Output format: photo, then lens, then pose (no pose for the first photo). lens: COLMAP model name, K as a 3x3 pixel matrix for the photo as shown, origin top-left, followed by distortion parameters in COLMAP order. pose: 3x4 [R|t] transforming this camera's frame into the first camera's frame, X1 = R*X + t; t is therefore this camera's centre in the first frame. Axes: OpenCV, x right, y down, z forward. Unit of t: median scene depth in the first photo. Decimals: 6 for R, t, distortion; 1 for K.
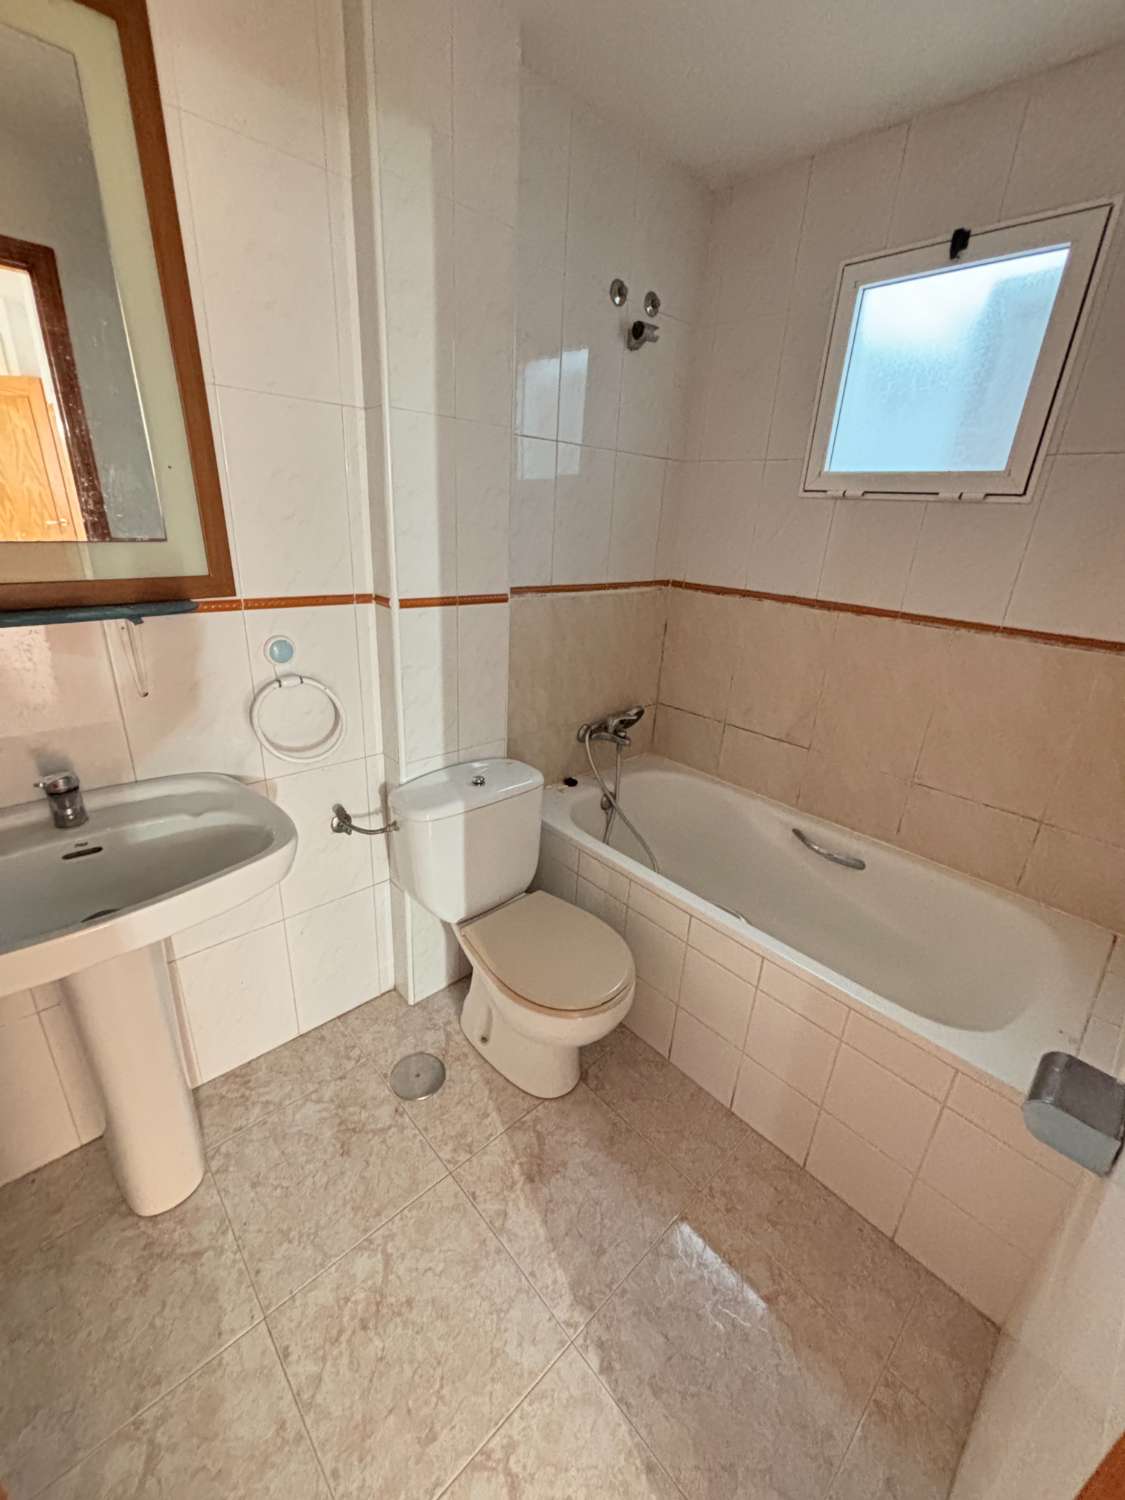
lens RADIAL K [[605.3, 0, 561.4], [0, 605.3, 757.4], [0, 0, 1]] dist [0.001334, -0.000524]
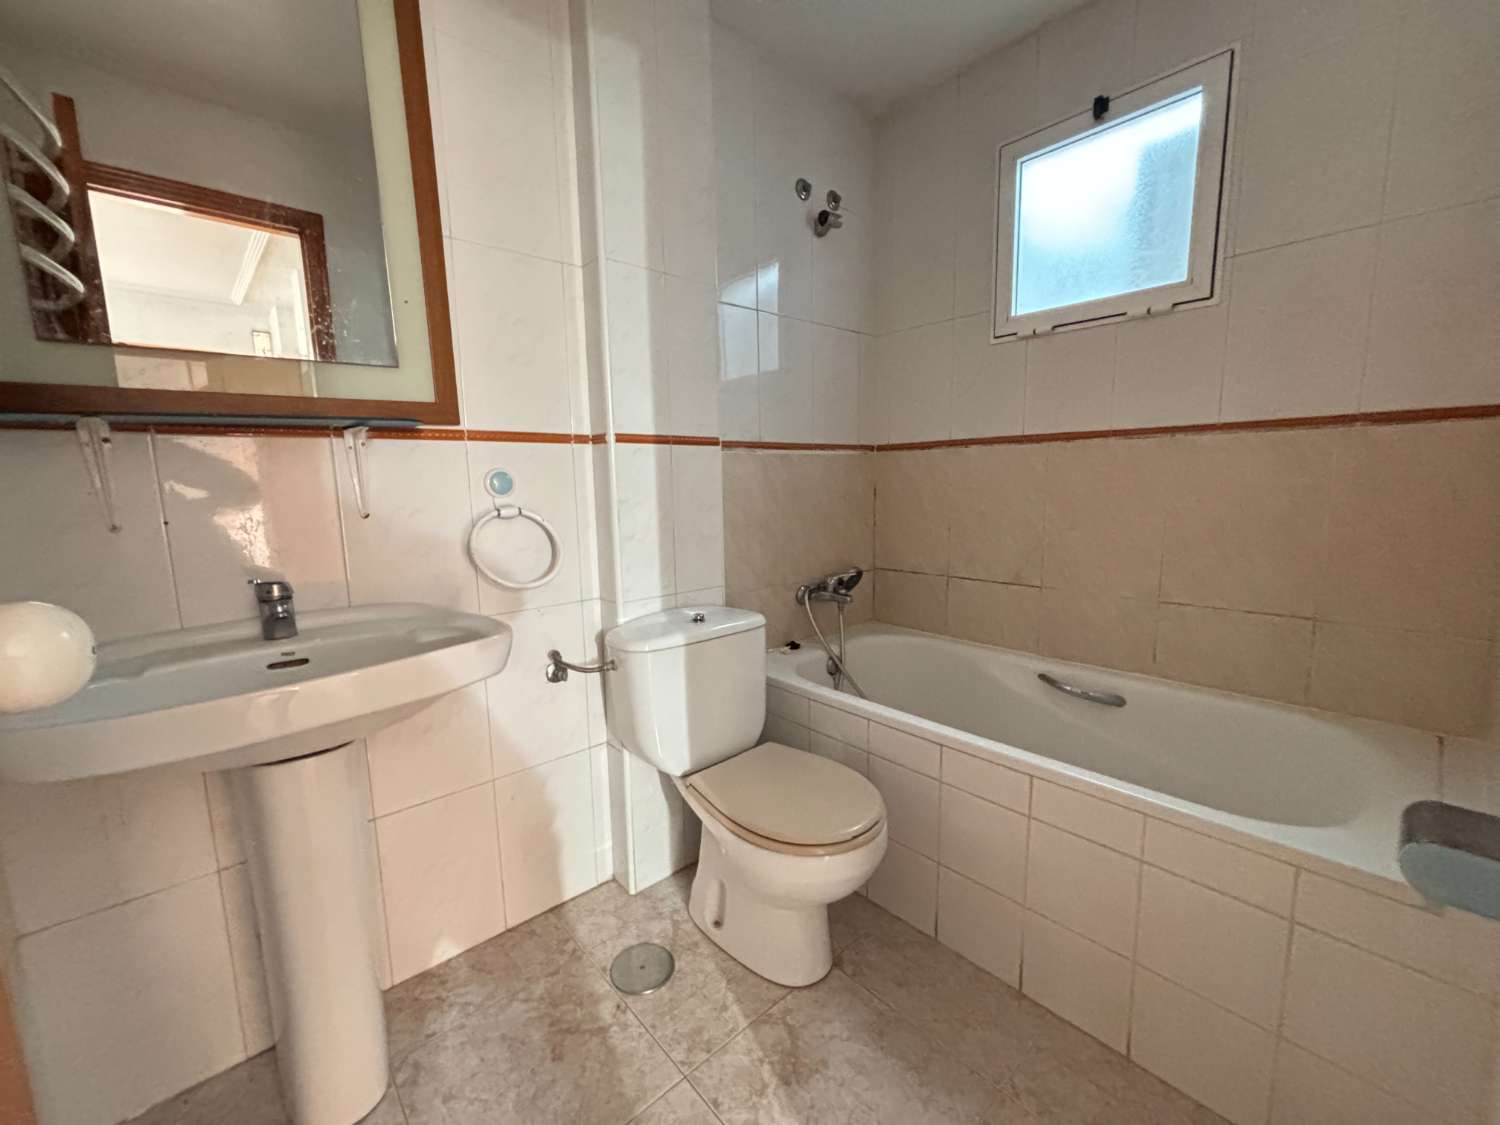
lens RADIAL K [[605.3, 0, 748.0], [0, 605.3, 562.7], [0, 0, 1]] dist [0.001334, -0.000524]
pose [[0.997026, -0.069511, -0.033278, -0.021847], [0.060126, 0.971722, -0.228346, 0.185313], [0.048209, 0.225666, 0.973011, 0.054351]]
